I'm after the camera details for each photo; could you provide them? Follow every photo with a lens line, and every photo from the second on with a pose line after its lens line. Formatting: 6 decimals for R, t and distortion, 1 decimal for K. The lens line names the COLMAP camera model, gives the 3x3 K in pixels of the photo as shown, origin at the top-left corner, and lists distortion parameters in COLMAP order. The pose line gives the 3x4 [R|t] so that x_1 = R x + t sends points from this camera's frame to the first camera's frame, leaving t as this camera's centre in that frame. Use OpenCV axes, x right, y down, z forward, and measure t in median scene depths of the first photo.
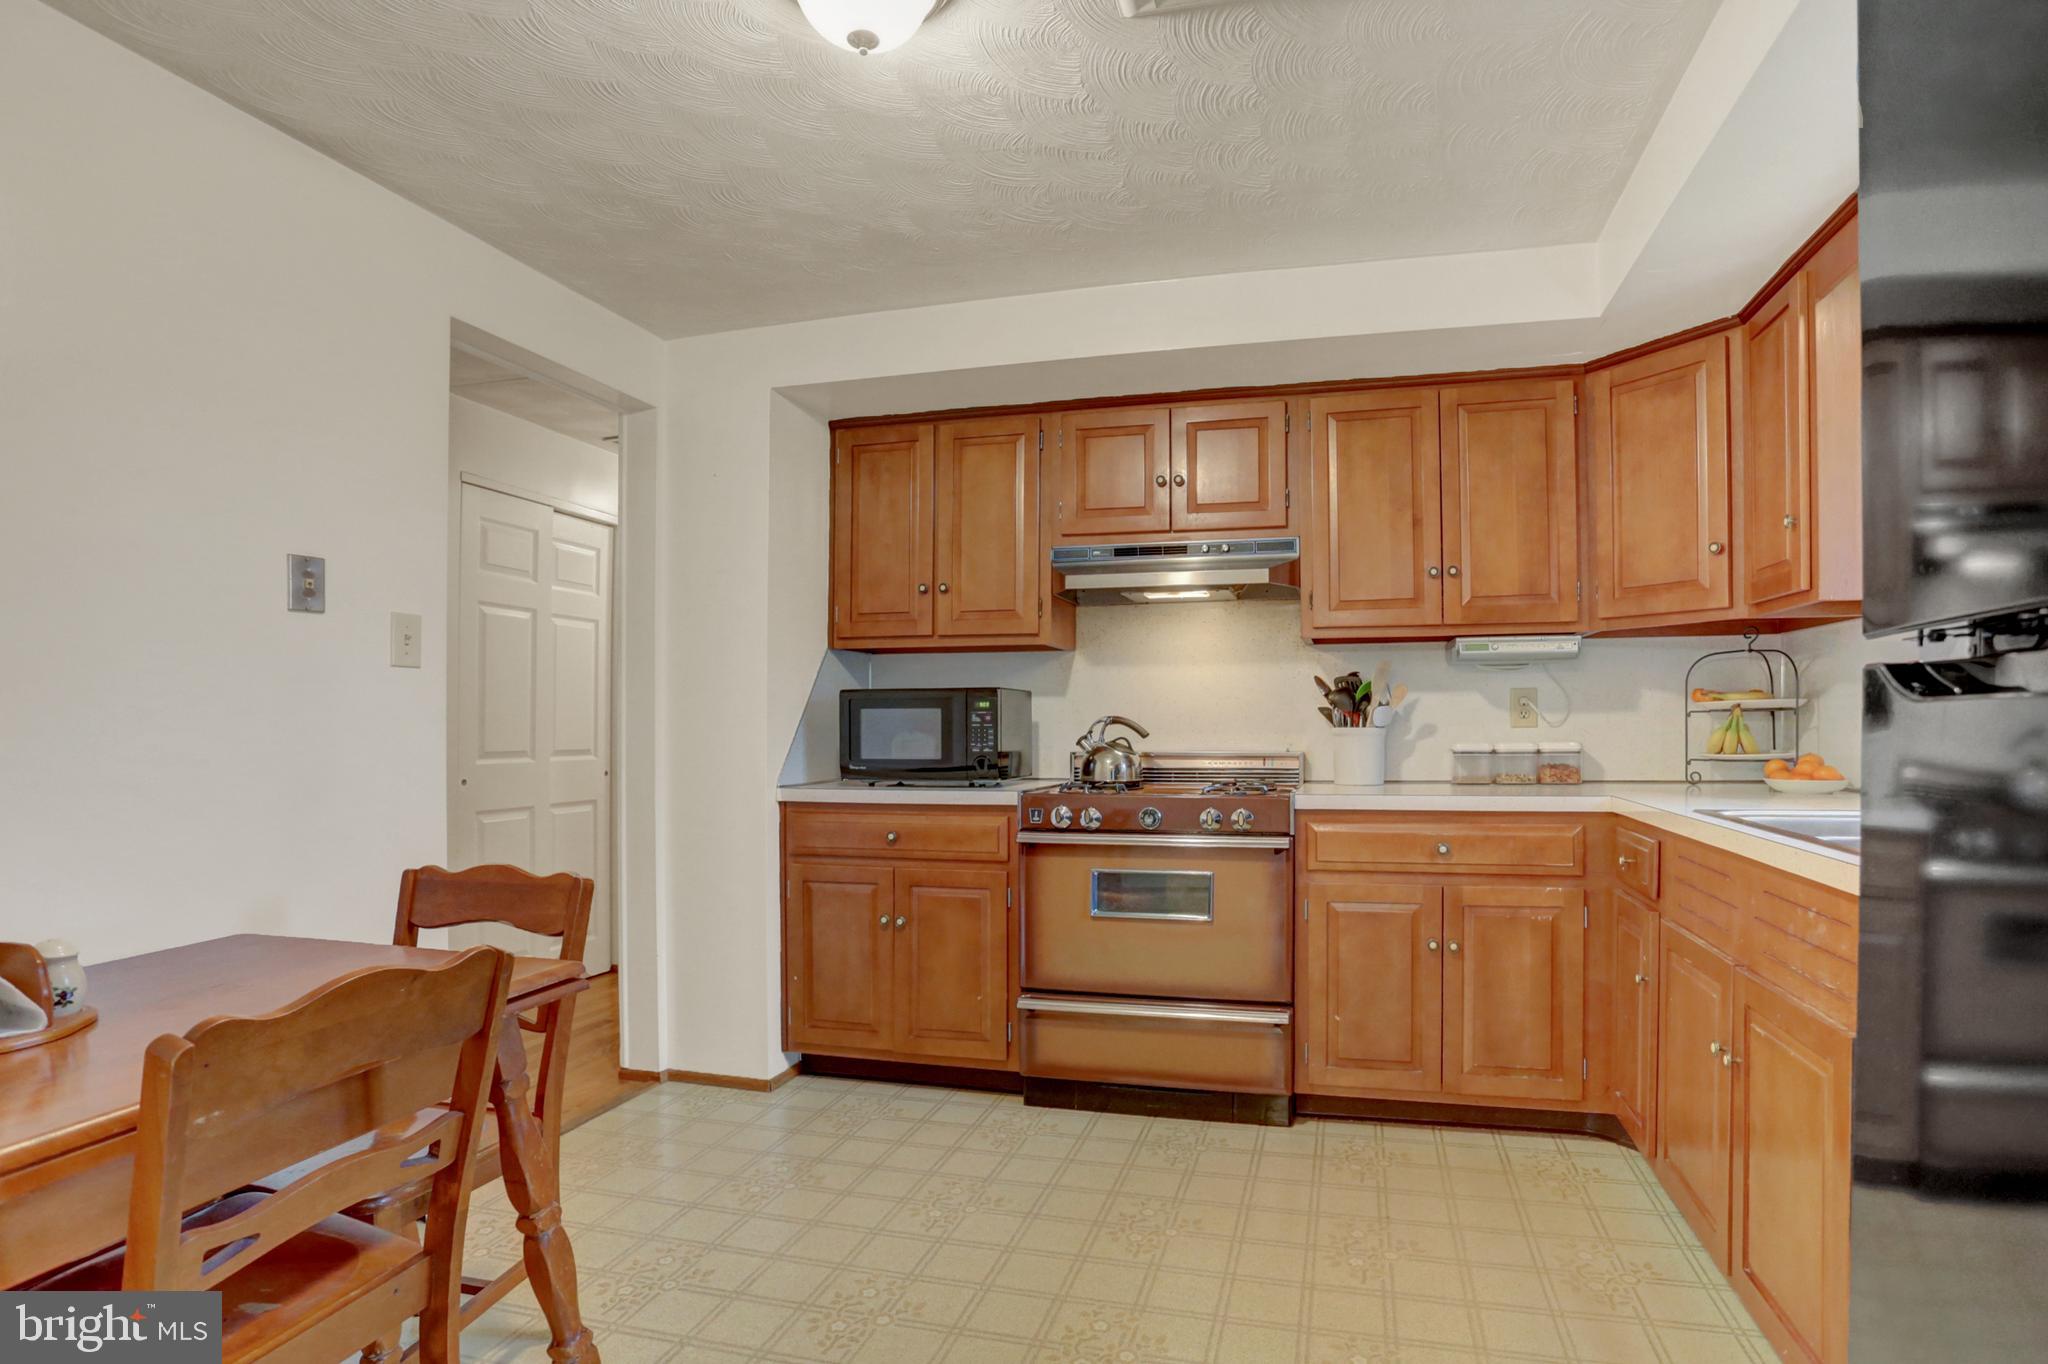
lens RADIAL K [[1074.2, 0, 1098.6], [0, 1074.2, 708.9], [0, 0, 1]] dist [-0.076154, 0.076548]
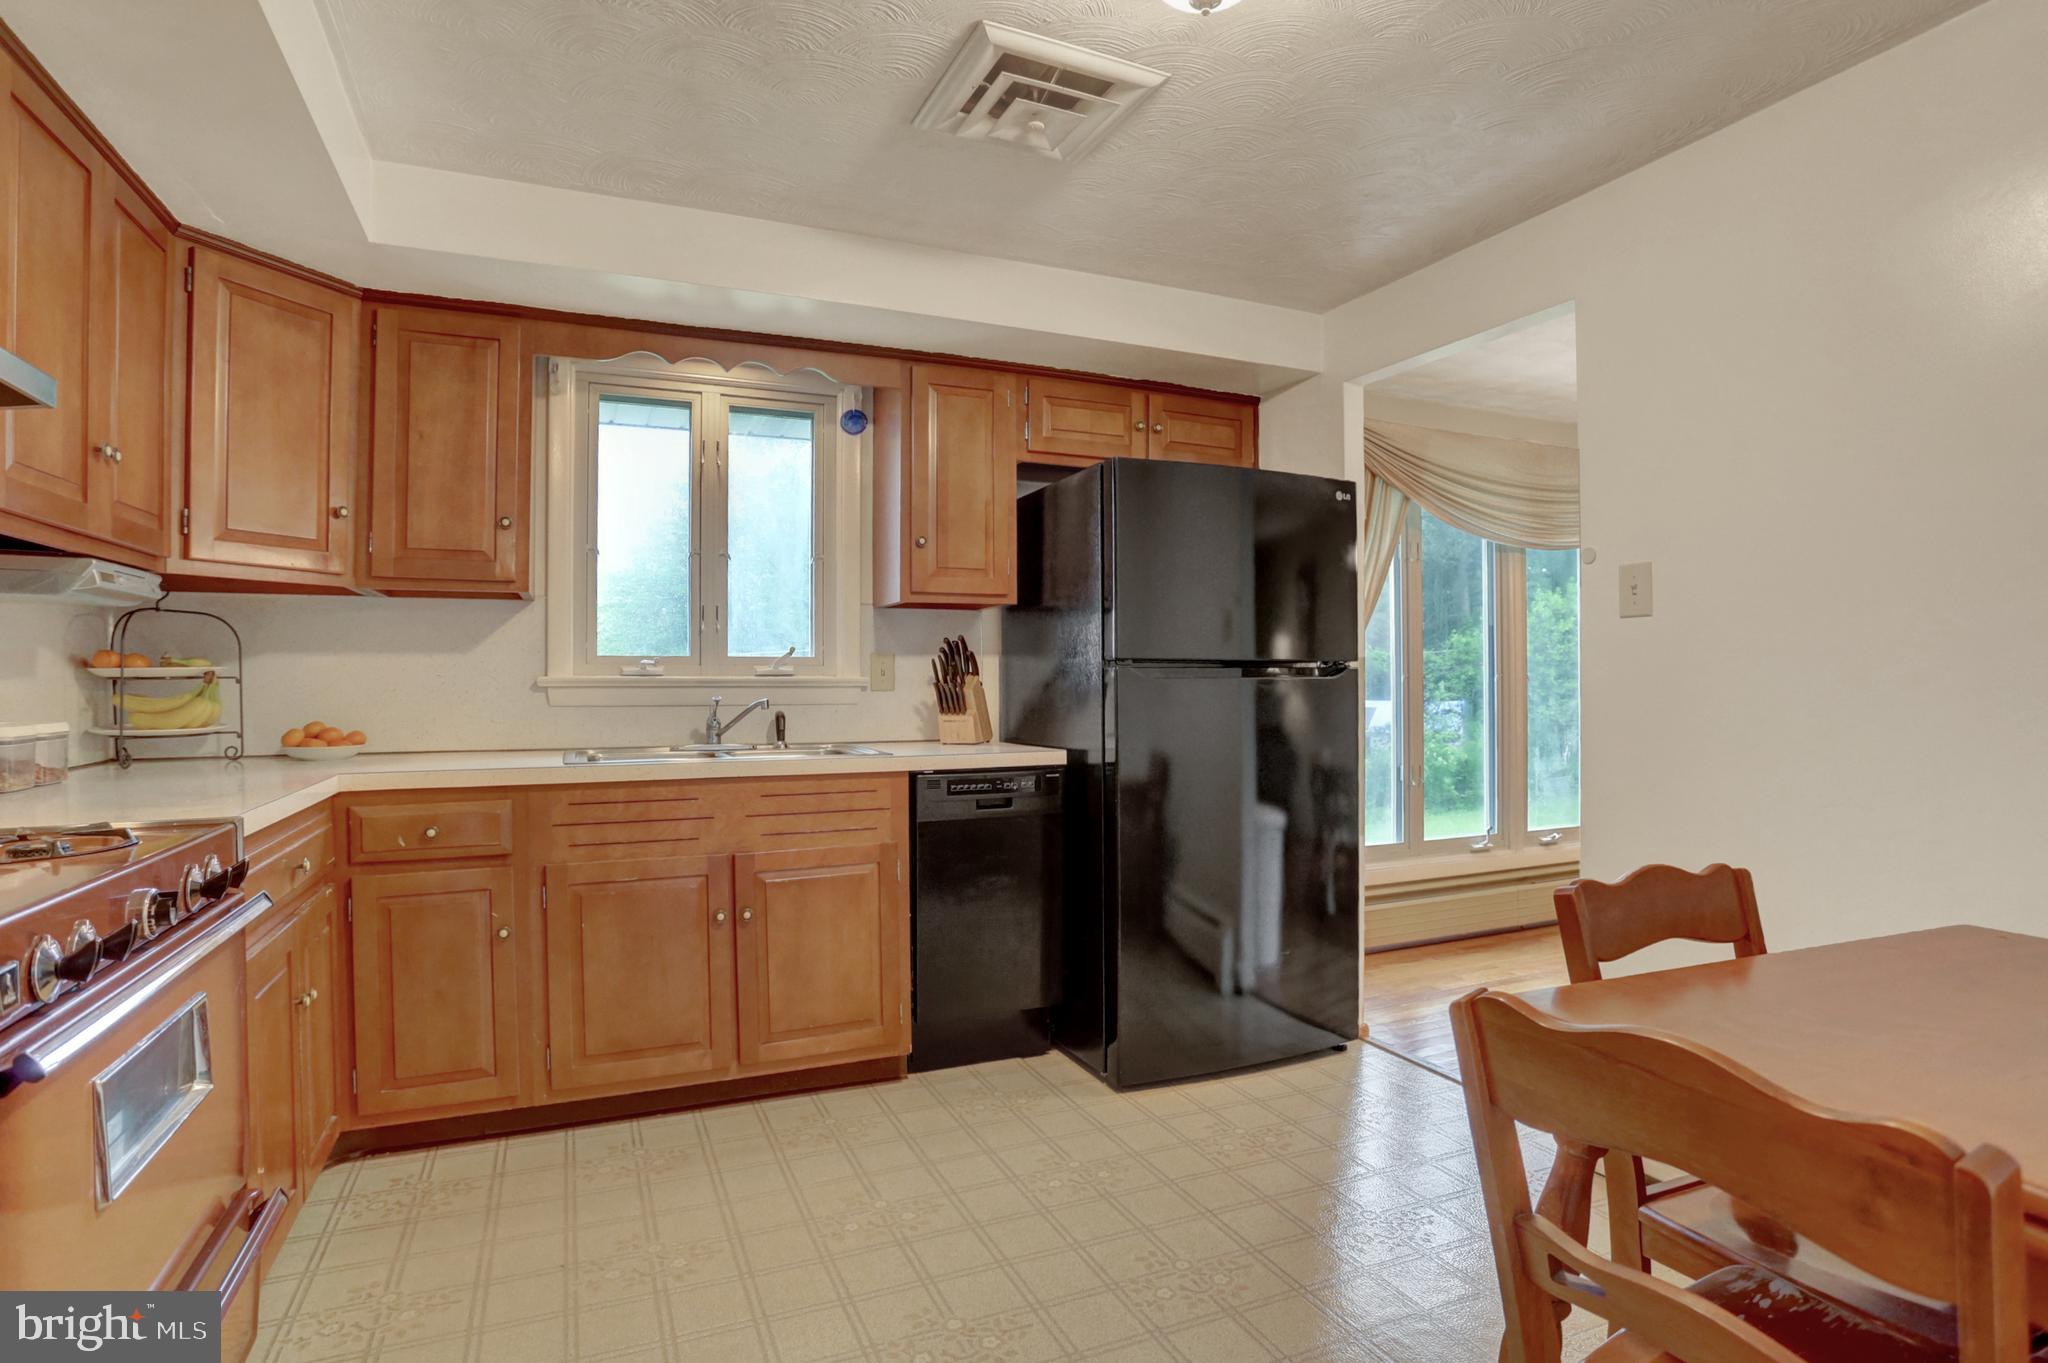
lens RADIAL K [[1038.1, 0, 1031.7], [0, 1038.1, 672.8], [0, 0, 1]] dist [-0.062237, 0.034569]
pose [[-0.603480, 0.013142, 0.797270, -0.467122], [-0.000491, 0.999858, -0.016853, 0.009521], [-0.797378, -0.010562, -0.603388, 0.902555]]
